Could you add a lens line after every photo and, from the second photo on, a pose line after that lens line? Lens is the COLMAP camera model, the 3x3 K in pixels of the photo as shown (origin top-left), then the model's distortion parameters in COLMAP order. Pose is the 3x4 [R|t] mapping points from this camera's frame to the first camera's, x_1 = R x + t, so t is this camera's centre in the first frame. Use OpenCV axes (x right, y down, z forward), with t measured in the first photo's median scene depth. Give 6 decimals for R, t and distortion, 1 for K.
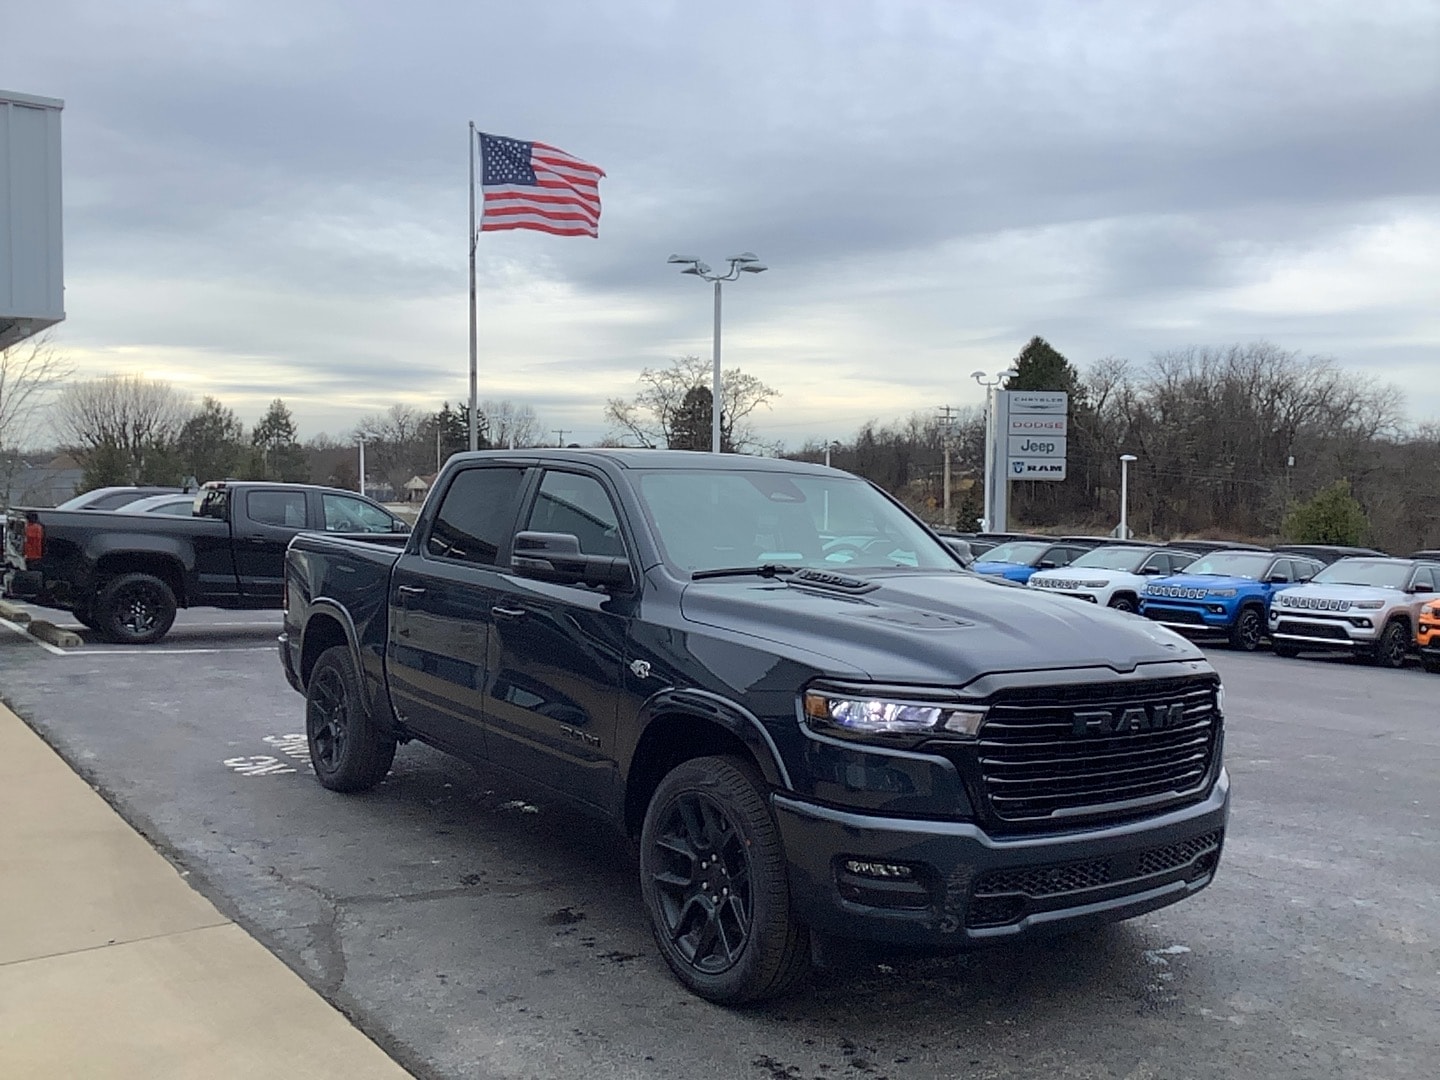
lens RADIAL K [[1643.3, 0, 764.1], [0, 1643.3, 537.2], [0, 0, 1]] dist [0.190919, -0.448229]
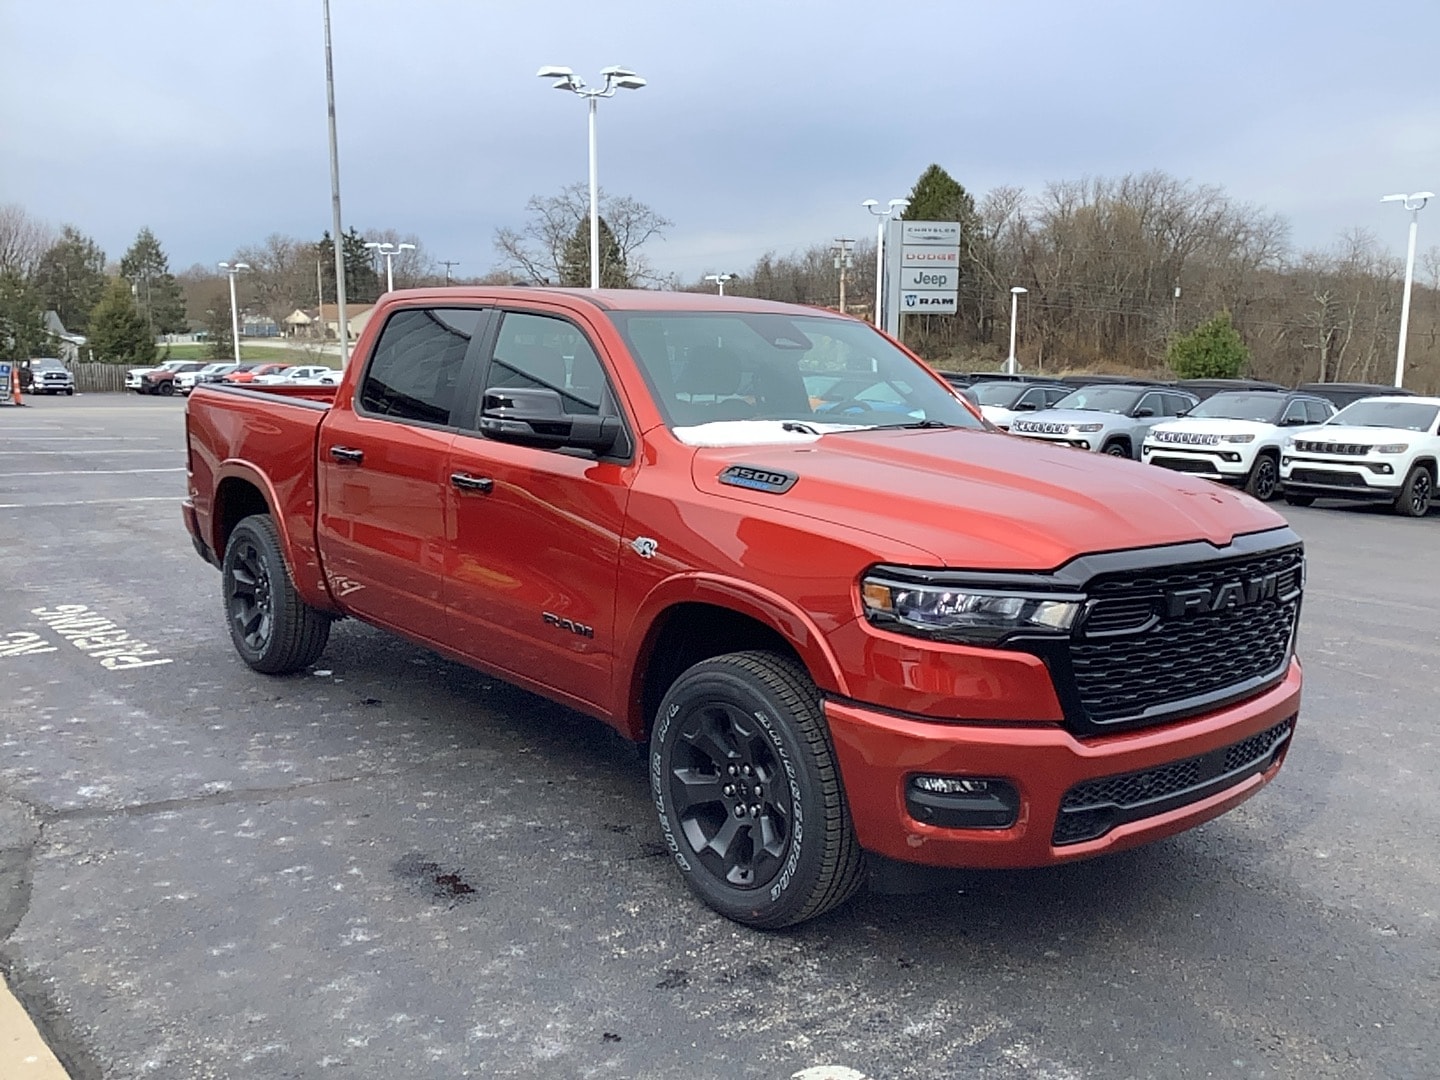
lens RADIAL K [[1610.4, 0, 789.6], [0, 1610.4, 558.3], [0, 0, 1]] dist [0.138078, -0.264563]
pose [[0.995650, -0.018467, 0.091325, -0.054457], [0.007757, 0.993189, 0.116259, -0.007951], [-0.092850, -0.115045, 0.989011, 0.121561]]
